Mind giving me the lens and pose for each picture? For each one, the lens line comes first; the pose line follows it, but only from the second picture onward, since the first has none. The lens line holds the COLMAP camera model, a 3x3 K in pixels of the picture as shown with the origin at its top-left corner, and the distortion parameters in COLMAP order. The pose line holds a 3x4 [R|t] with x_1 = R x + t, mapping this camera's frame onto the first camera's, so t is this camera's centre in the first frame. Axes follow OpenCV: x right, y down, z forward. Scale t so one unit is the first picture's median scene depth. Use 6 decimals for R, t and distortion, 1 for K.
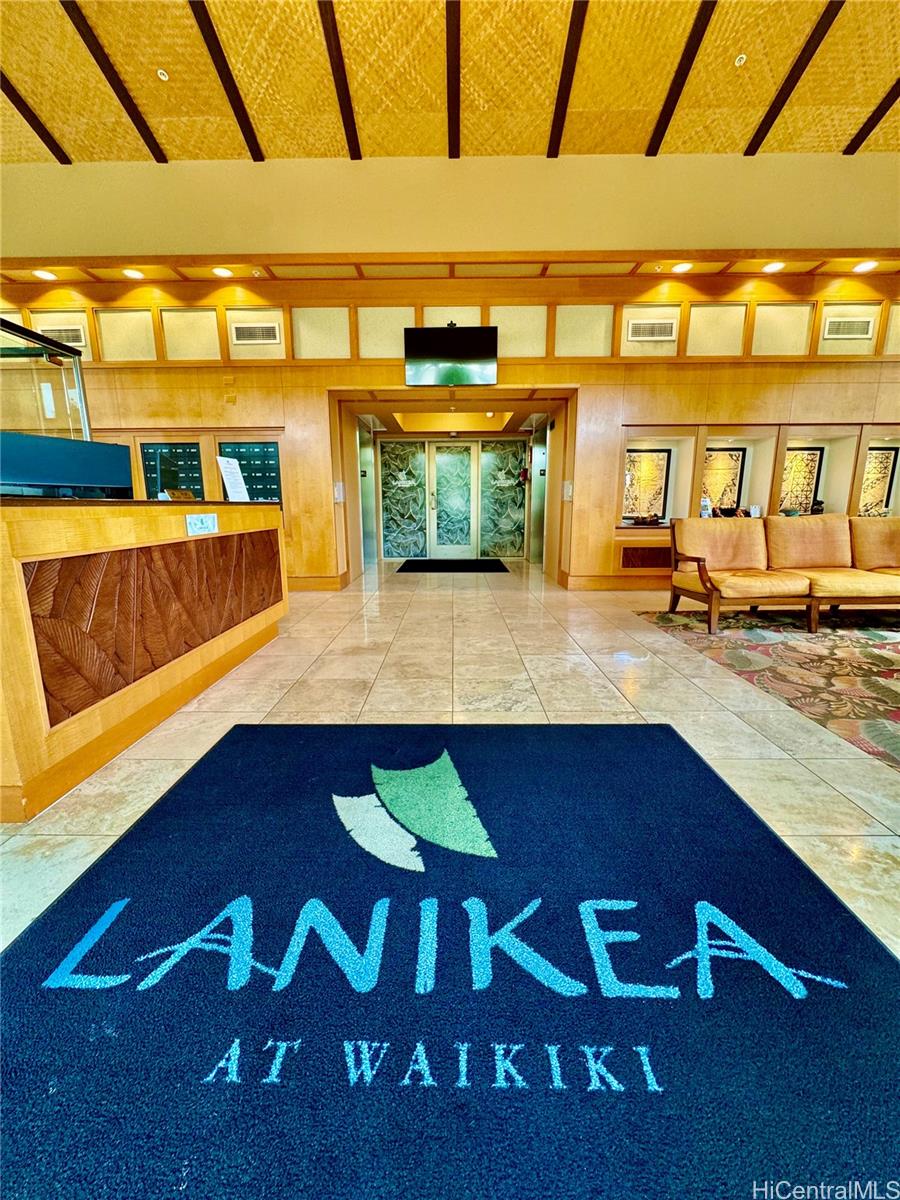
lens RADIAL K [[478.7, 0, 451.9], [0, 478.7, 601.0], [0, 0, 1]] dist [-0.001423, -0.000202]
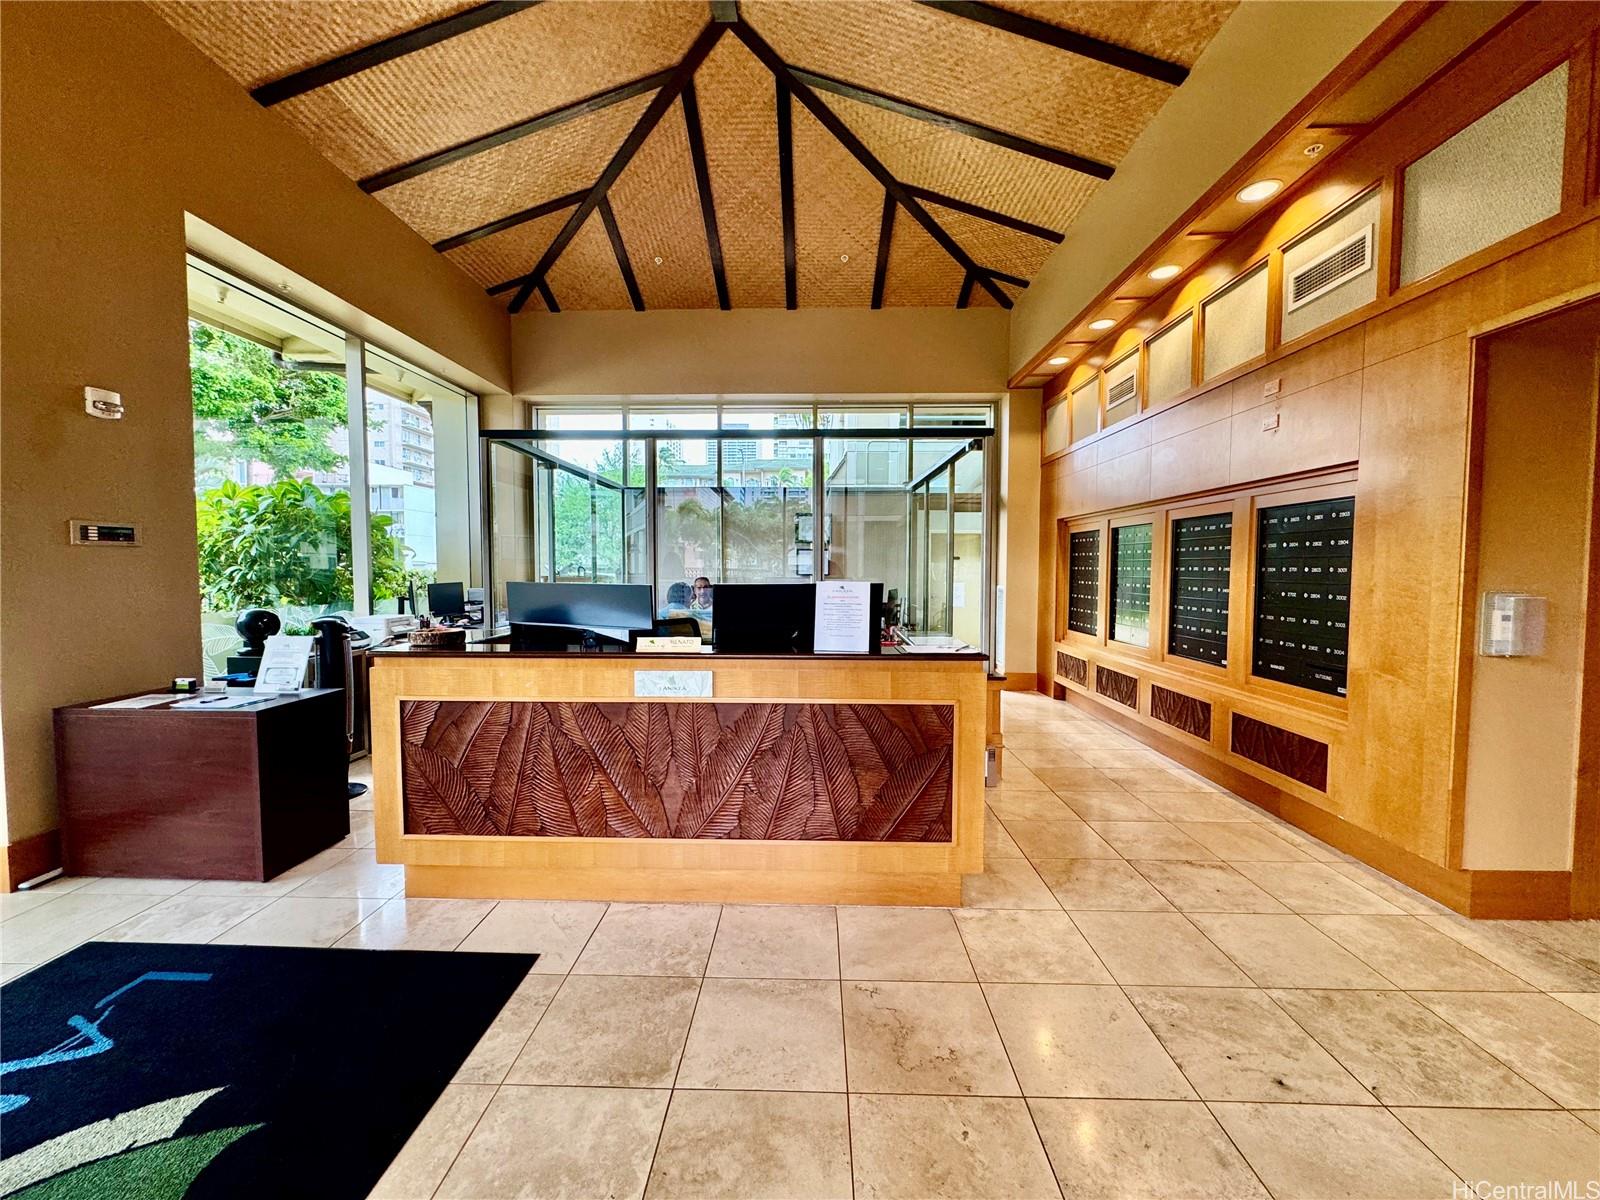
lens RADIAL K [[638.3, 0, 804.7], [0, 638.3, 602.0], [0, 0, 1]] dist [-0.001423, -0.000202]
pose [[-0.019150, 0.063643, -0.997789, 0.316830], [-0.200518, 0.977451, 0.066194, -0.271503], [0.979503, 0.201342, -0.005957, 0.818036]]
